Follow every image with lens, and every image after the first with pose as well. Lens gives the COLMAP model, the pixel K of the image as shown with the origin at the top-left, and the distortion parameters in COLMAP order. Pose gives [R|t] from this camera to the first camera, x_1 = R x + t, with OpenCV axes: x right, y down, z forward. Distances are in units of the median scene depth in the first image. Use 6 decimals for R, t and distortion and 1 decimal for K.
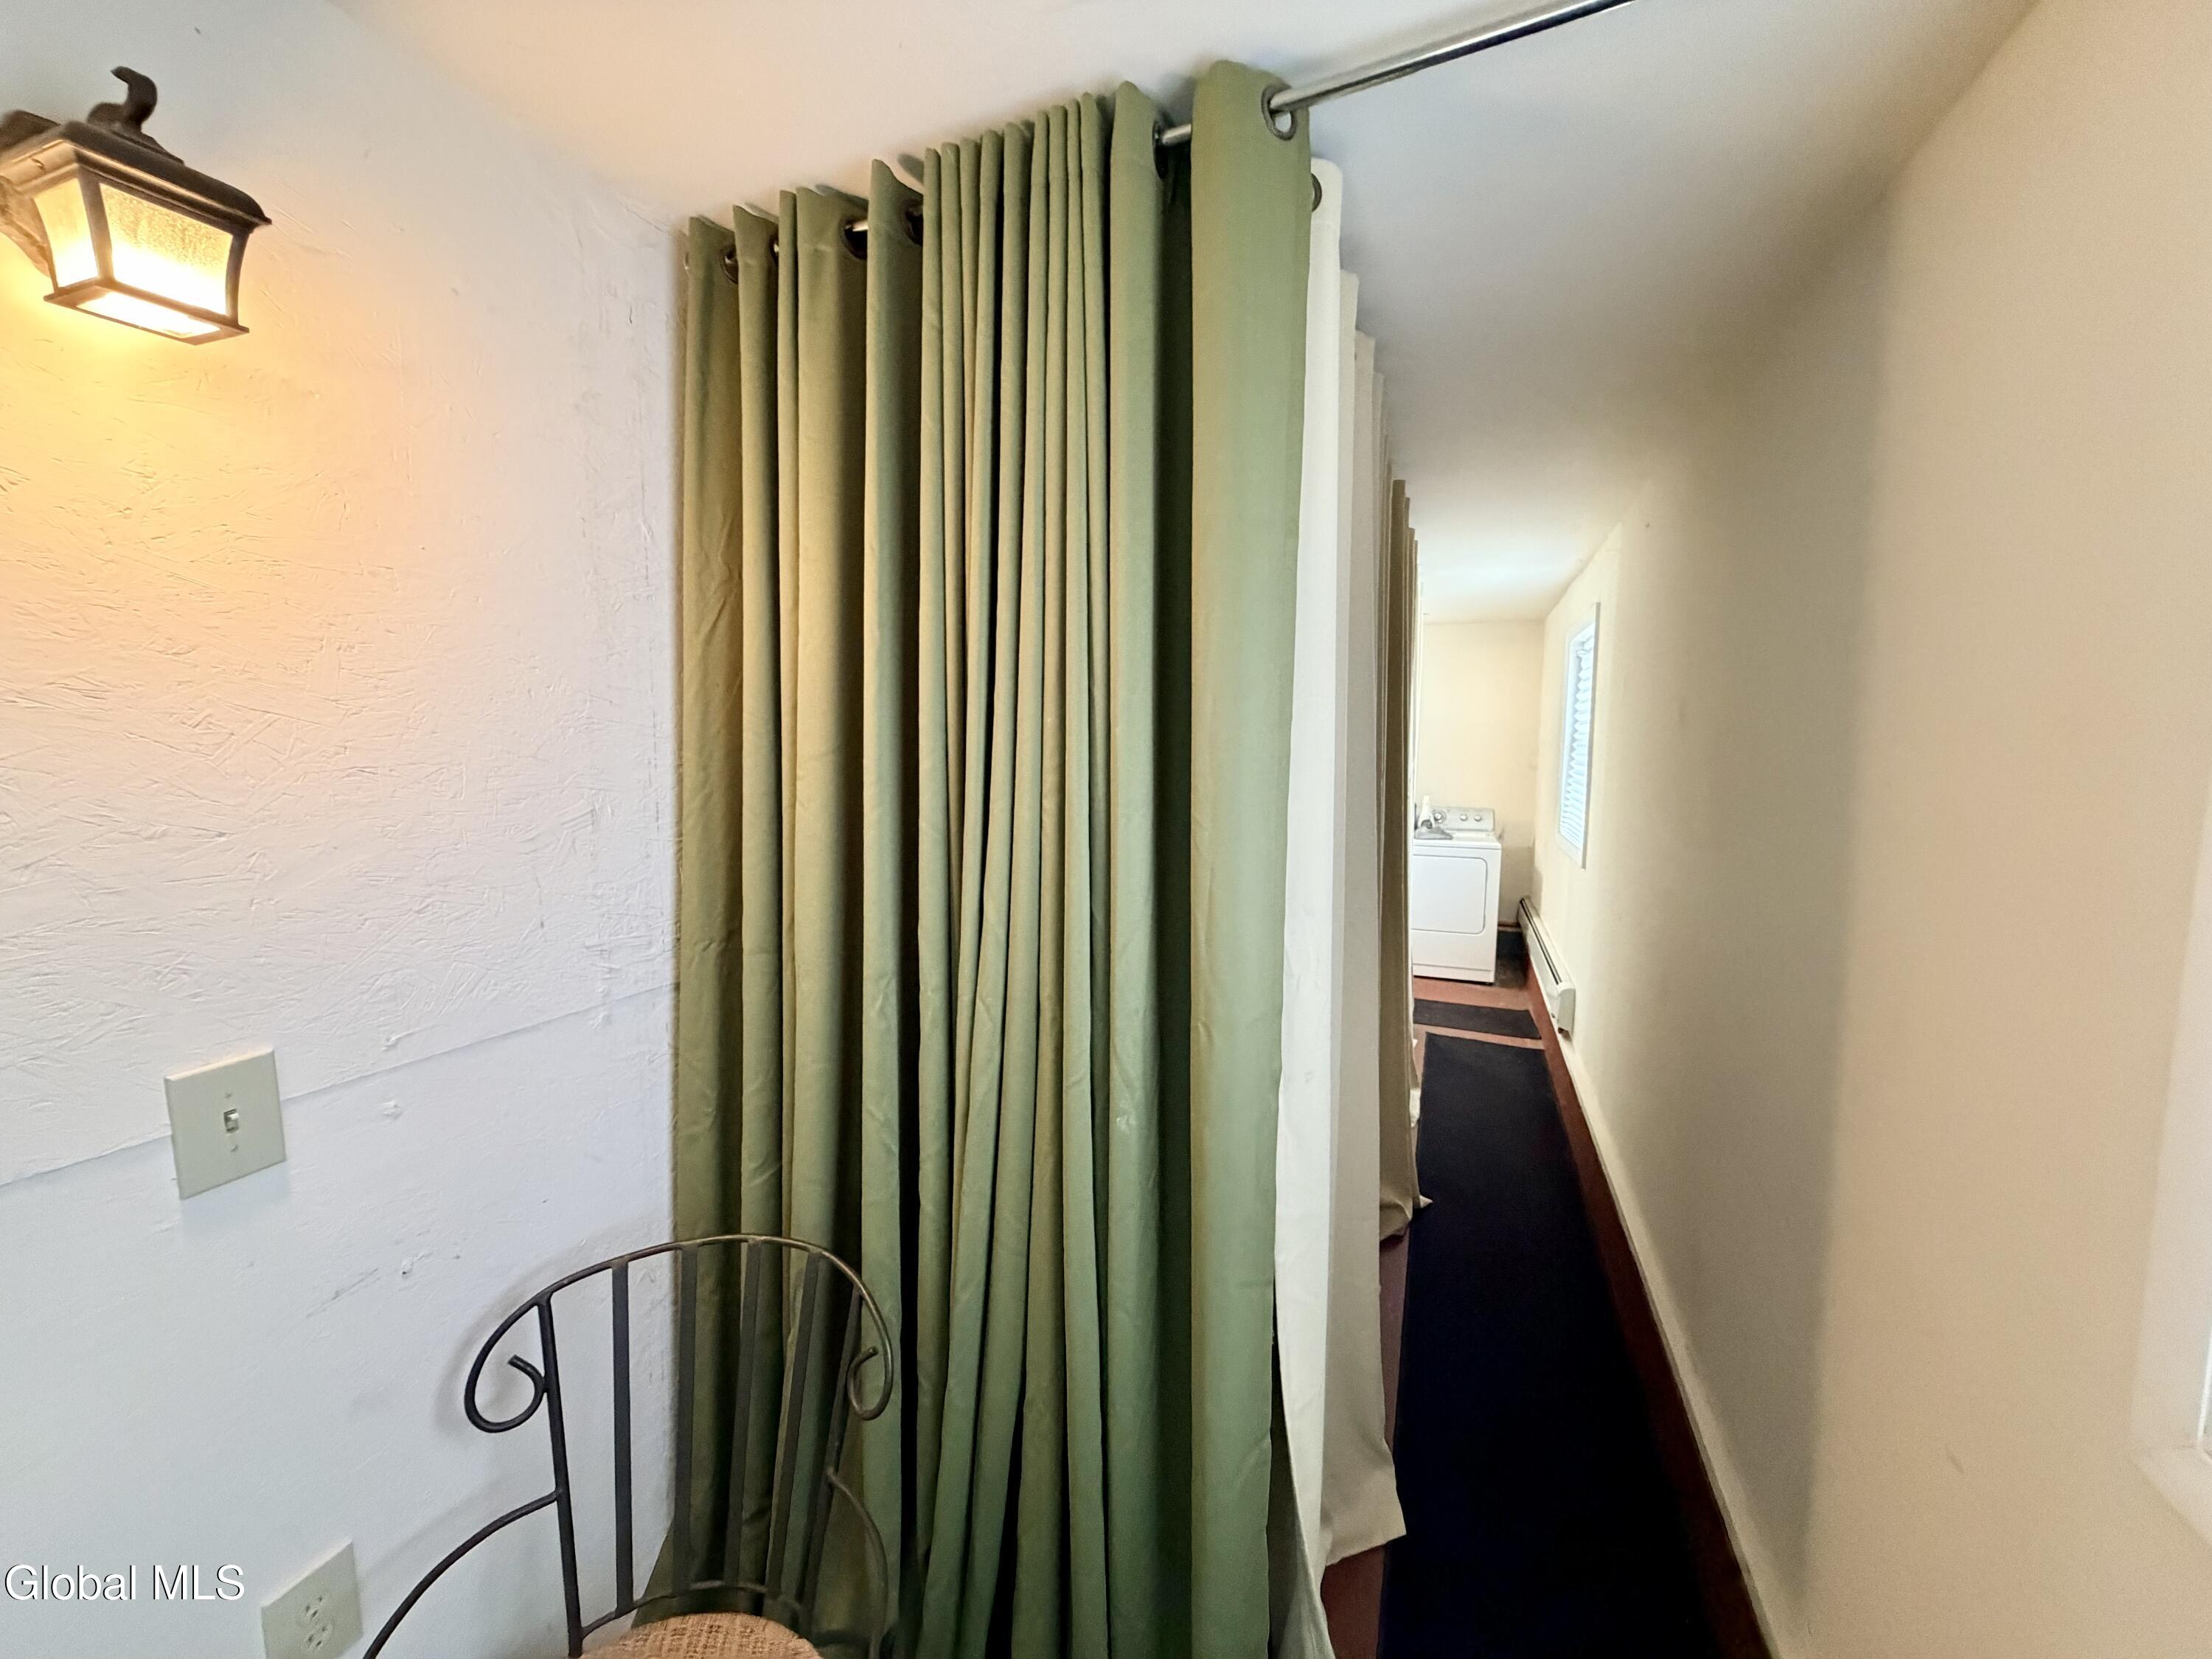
lens RADIAL K [[876.9, 0, 1096.7], [0, 876.9, 829.0], [0, 0, 1]] dist [0.000178, 0.000015]
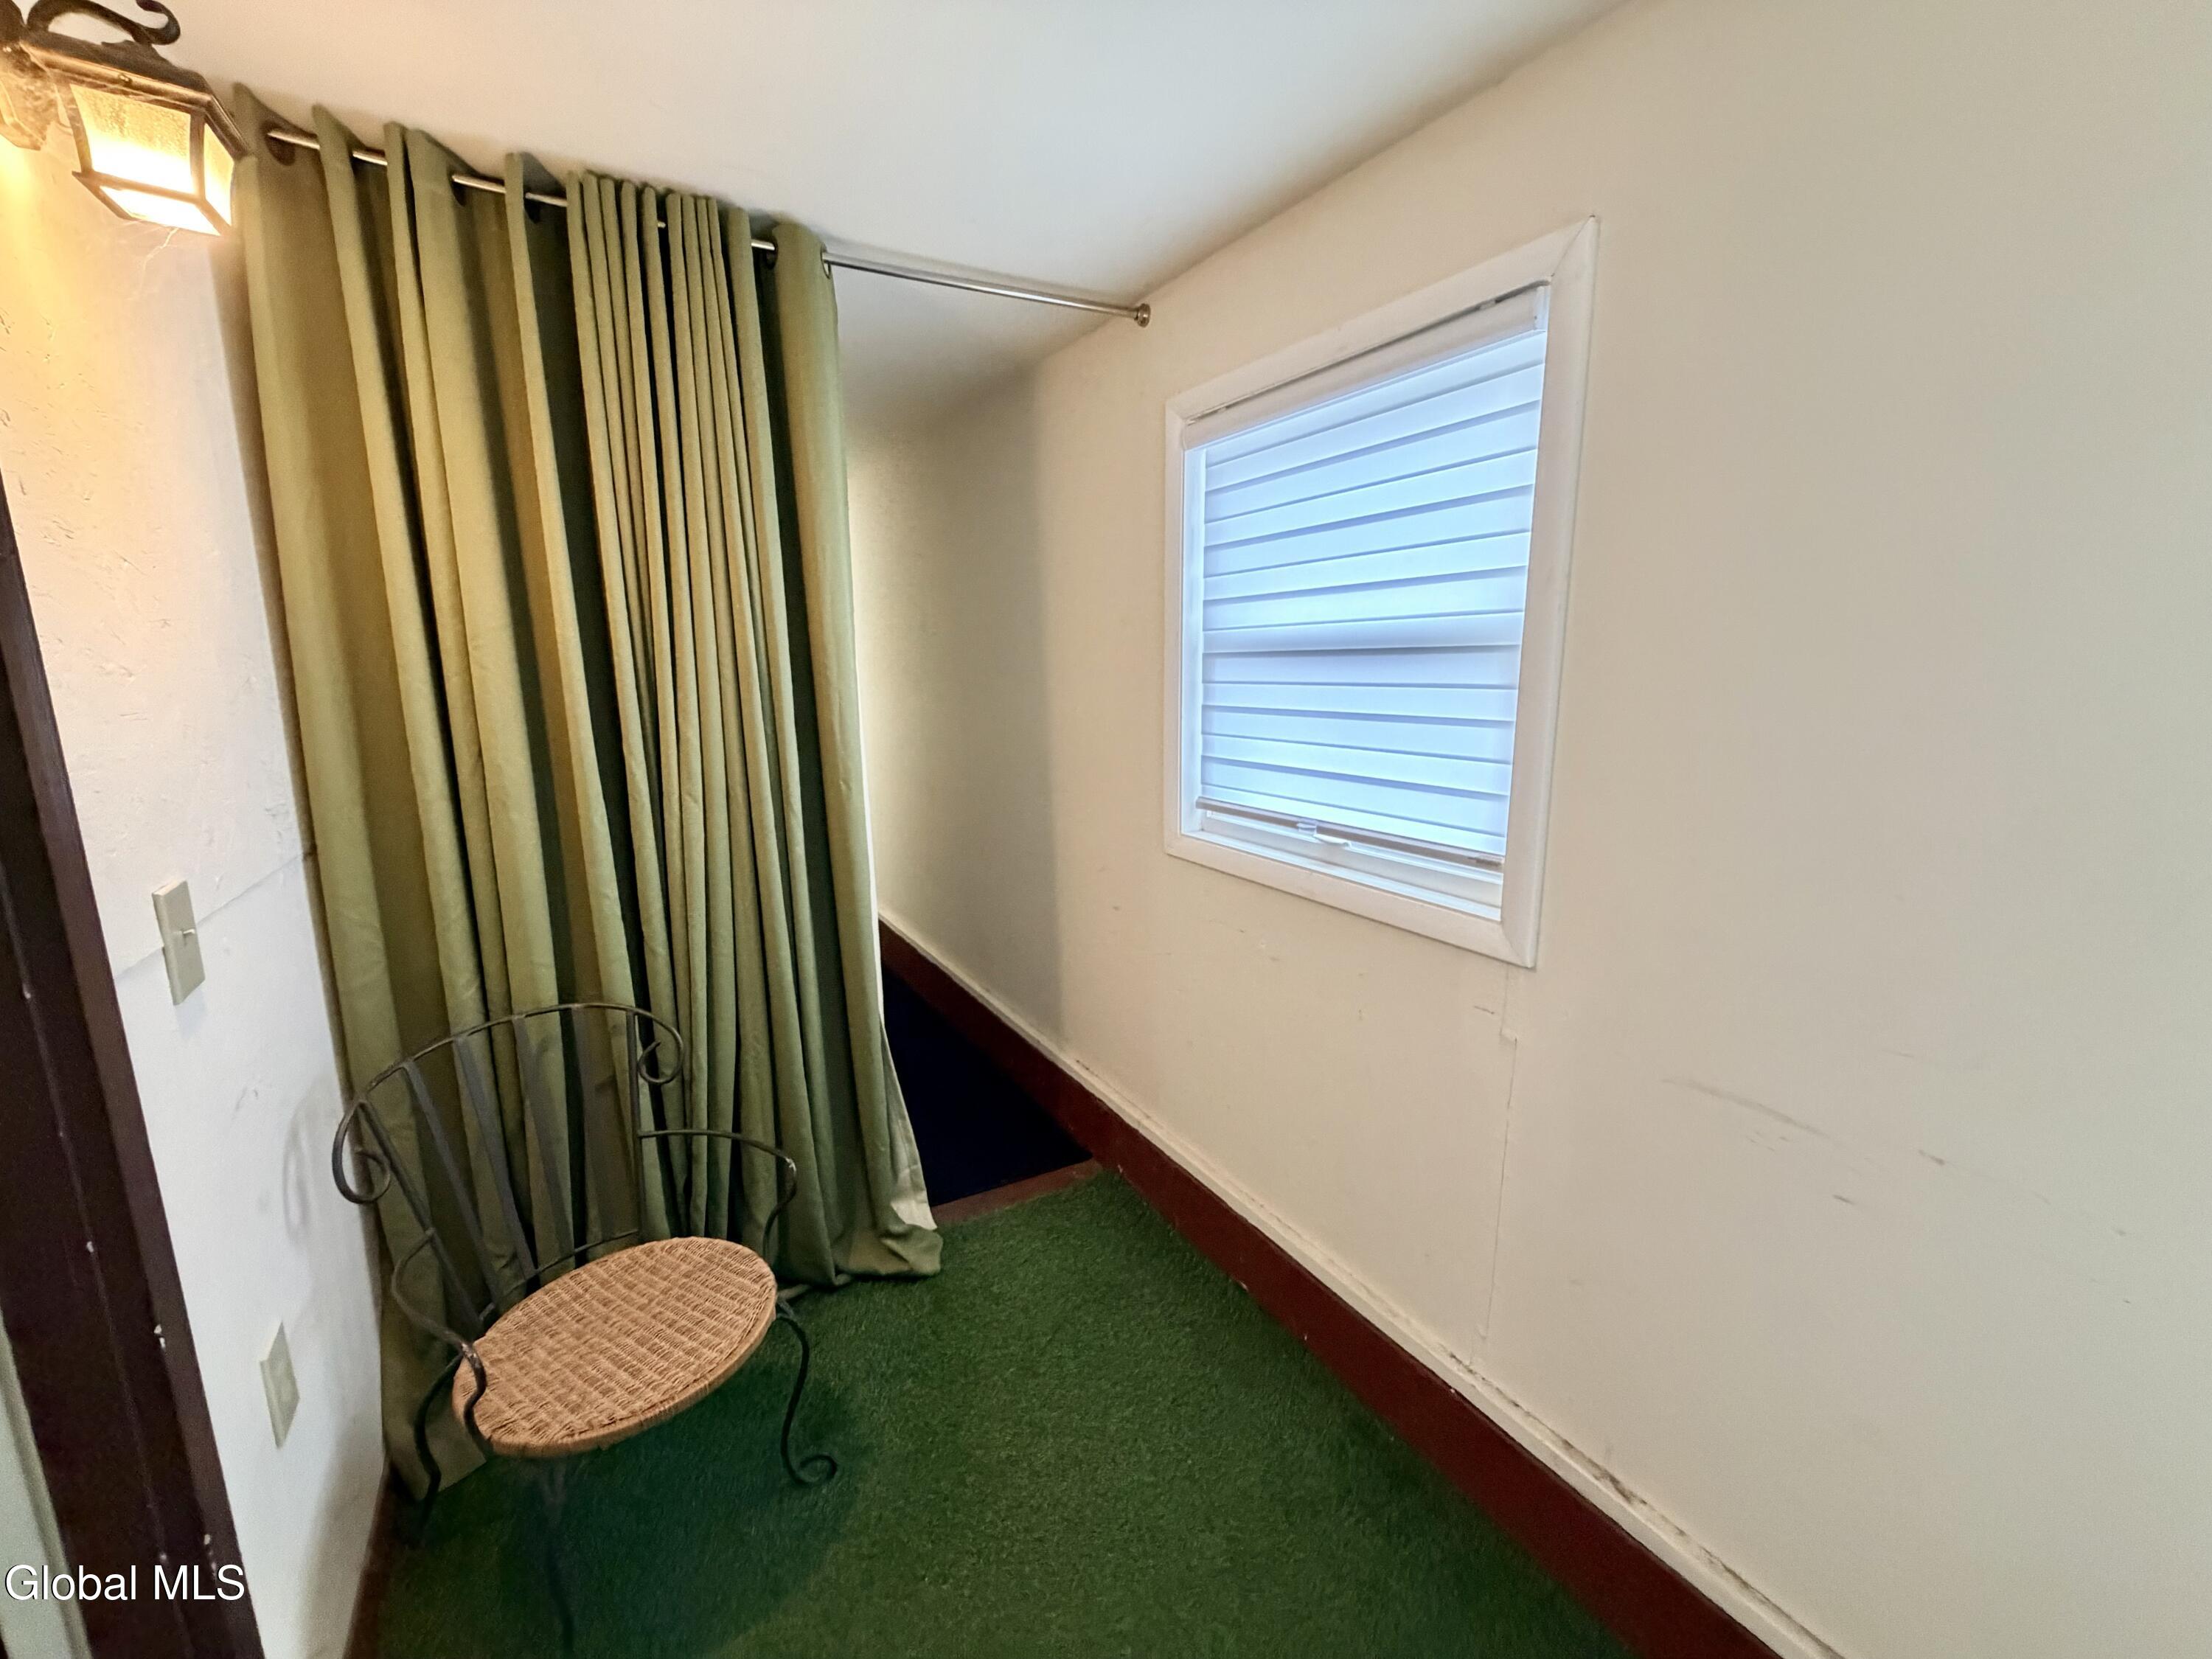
lens RADIAL K [[876.9, 0, 1096.7], [0, 876.9, 829.0], [0, 0, 1]] dist [0.000178, 0.000015]
pose [[0.584046, -0.144177, 0.798813, -0.801669], [0.095951, 0.989462, 0.108434, 0.130304], [-0.806029, 0.013317, 0.591726, -0.363108]]
